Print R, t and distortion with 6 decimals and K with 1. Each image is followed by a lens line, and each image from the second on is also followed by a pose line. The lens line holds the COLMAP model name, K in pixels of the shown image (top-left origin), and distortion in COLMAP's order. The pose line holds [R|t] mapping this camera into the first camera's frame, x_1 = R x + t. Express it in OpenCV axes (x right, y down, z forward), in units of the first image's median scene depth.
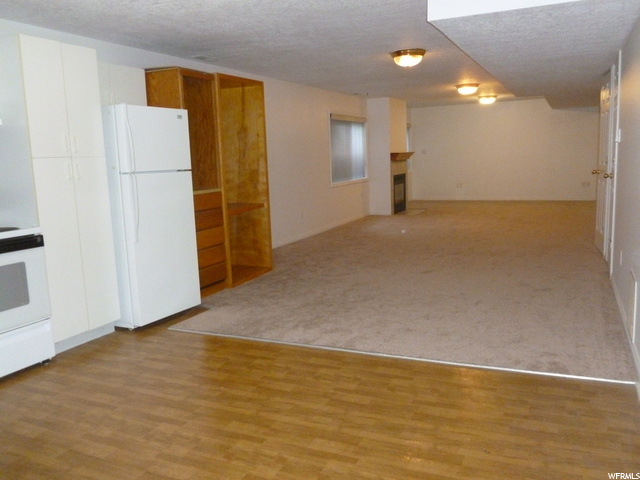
lens RADIAL K [[541.5, 0, 320.0], [0, 541.5, 240.0], [0, 0, 1]] dist [0.030695, 0.003634]
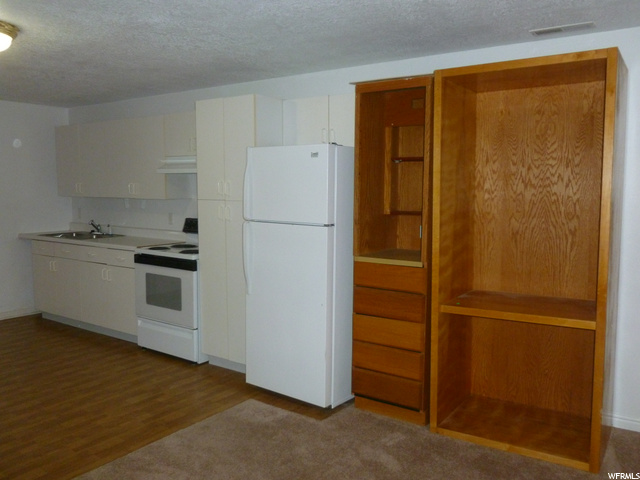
lens RADIAL K [[541.5, 0, 320.0], [0, 541.5, 240.0], [0, 0, 1]] dist [0.030695, 0.003634]
pose [[-0.166544, 0.136746, -0.976506, 0.497723], [-0.149979, 0.975301, 0.162156, -0.235786], [0.974561, 0.173462, -0.141922, 1.142320]]
